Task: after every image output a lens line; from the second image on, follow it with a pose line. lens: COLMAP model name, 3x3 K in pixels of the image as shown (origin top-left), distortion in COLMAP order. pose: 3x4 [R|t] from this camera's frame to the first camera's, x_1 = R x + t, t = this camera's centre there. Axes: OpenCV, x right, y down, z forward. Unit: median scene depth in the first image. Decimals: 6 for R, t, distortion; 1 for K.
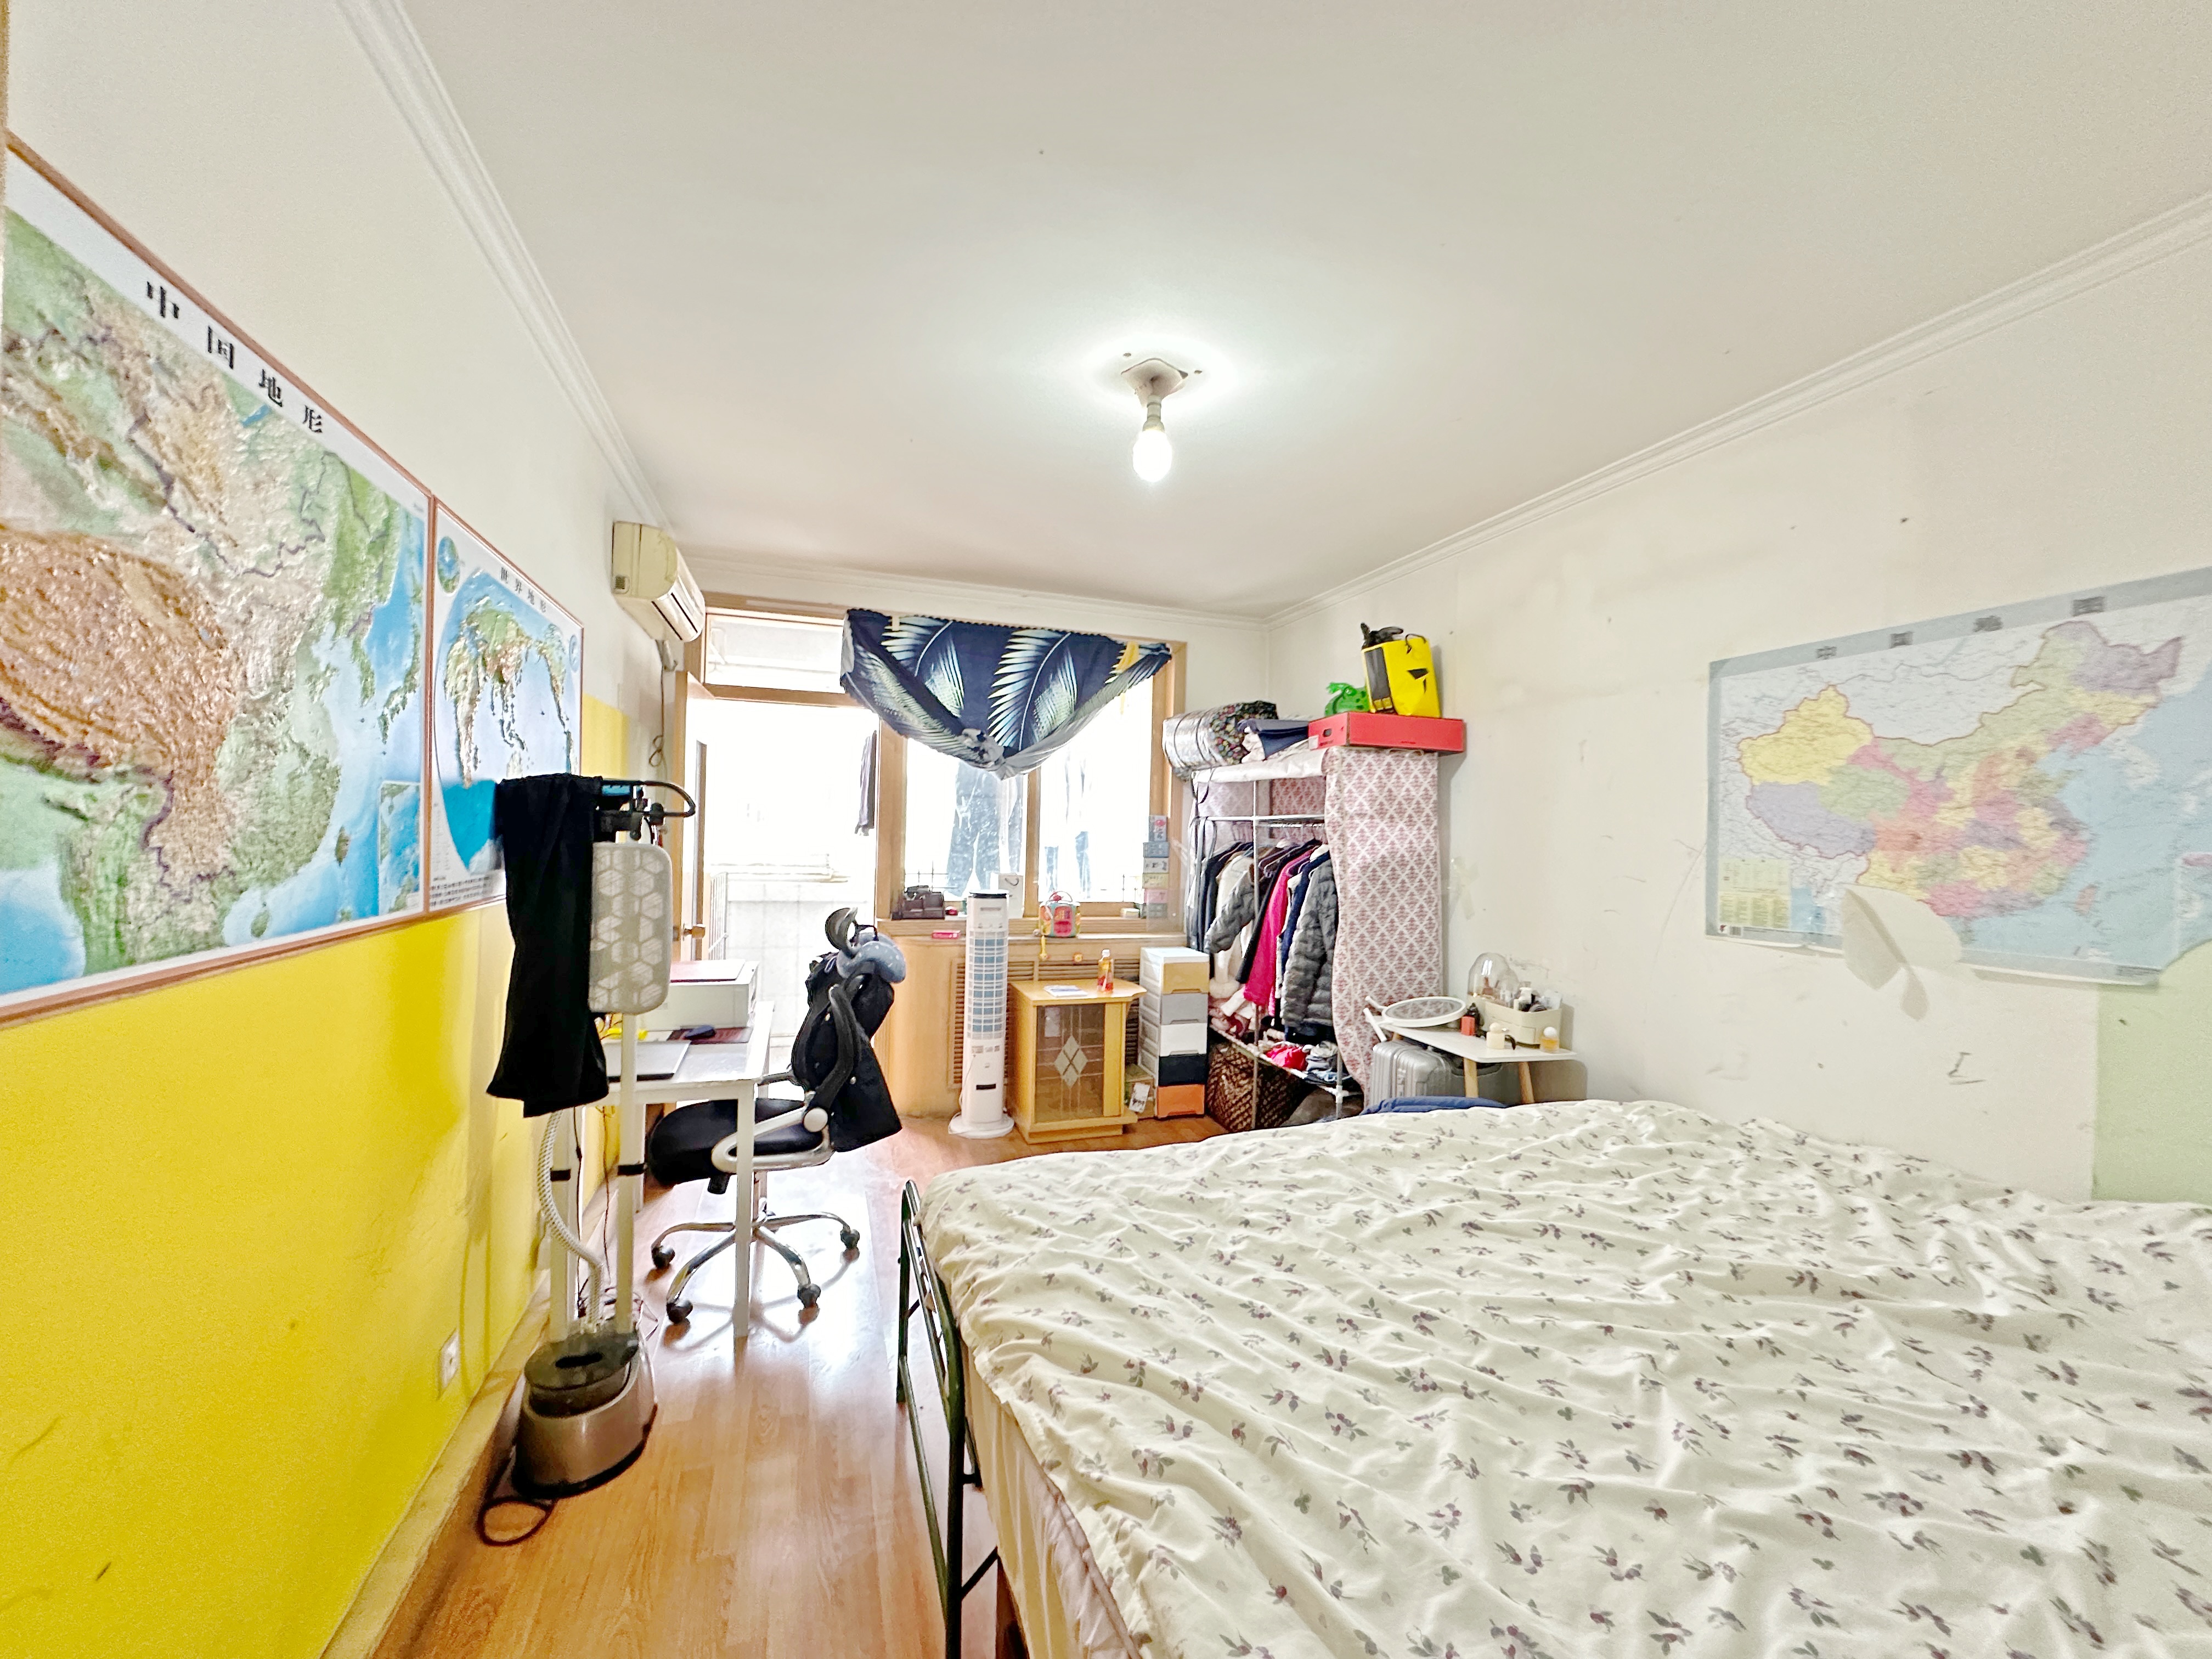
lens RADIAL K [[891.4, 0, 1111.0], [0, 891.4, 832.7], [0, 0, 1]] dist [-0.000319, -0.000003]
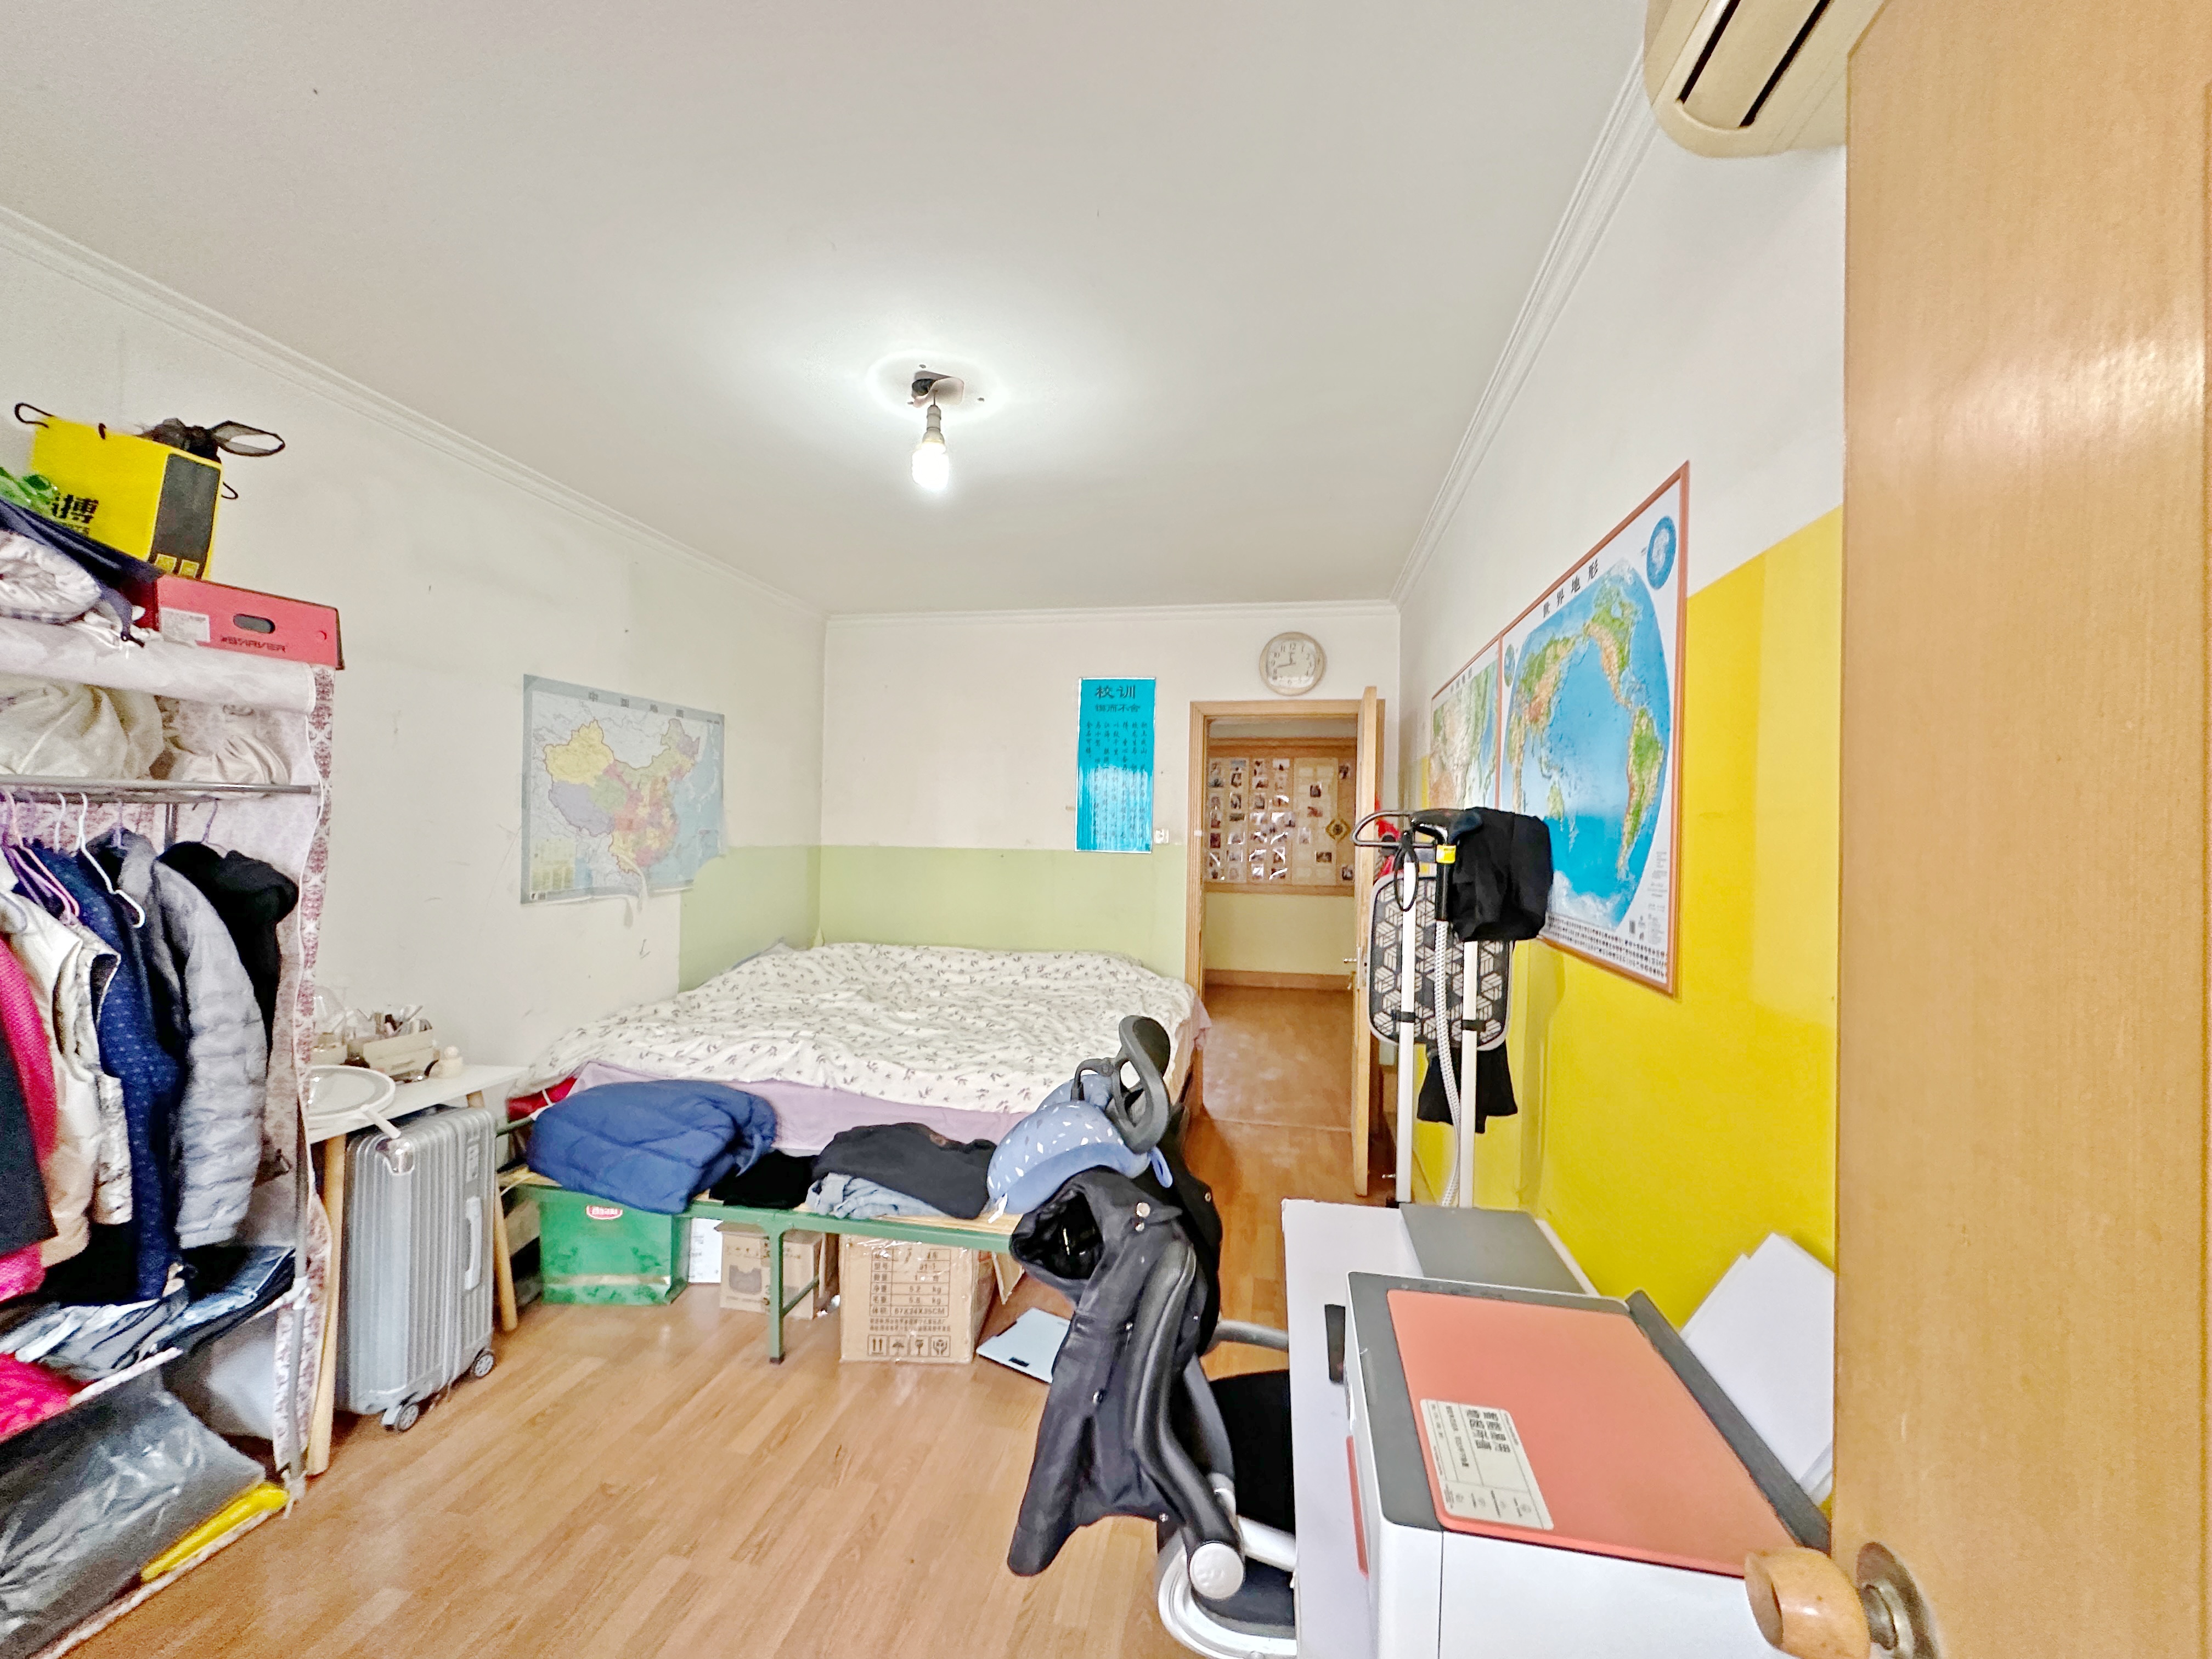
lens RADIAL K [[891.4, 0, 1109.4], [0, 891.4, 828.6], [0, 0, 1]] dist [-0.000319, -0.000003]
pose [[-0.866326, -0.028980, 0.498637, -0.676211], [-0.029925, 0.999534, 0.006100, -0.018850], [-0.498581, -0.009637, -0.866789, 1.848284]]
